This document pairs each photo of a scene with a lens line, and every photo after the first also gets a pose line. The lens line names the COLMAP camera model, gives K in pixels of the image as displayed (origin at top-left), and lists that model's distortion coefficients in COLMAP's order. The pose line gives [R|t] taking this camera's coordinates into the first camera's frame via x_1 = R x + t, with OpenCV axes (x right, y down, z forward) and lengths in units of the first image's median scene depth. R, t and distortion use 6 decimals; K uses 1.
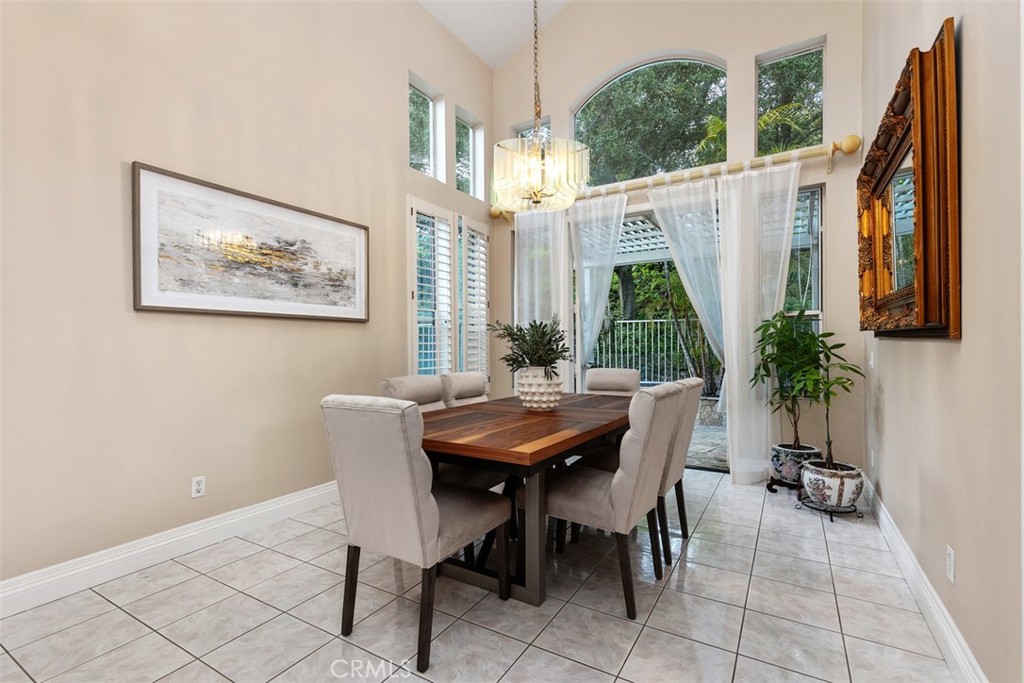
lens RADIAL K [[463.8, 0, 512.0], [0, 463.8, 341.5], [0, 0, 1]] dist [0.000898, 0.000157]
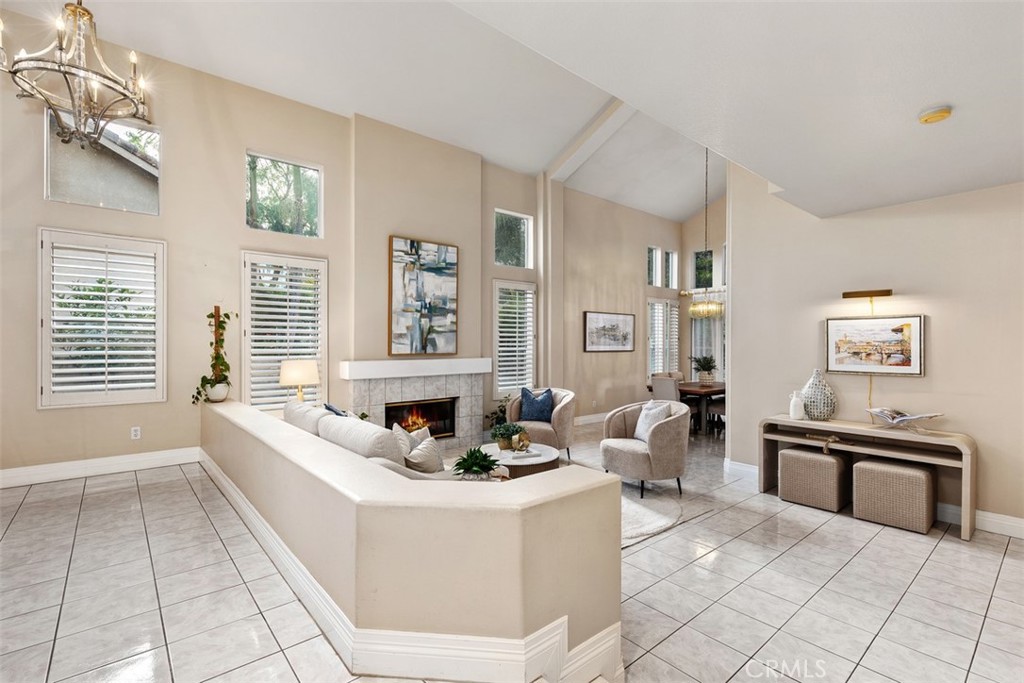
lens RADIAL K [[463.8, 0, 512.0], [0, 463.8, 341.5], [0, 0, 1]] dist [0.000898, 0.000157]
pose [[0.945711, 0.010374, -0.324843, -0.123627], [-0.006813, 0.999904, 0.012096, -0.132127], [0.324937, -0.009226, 0.945691, -1.796316]]
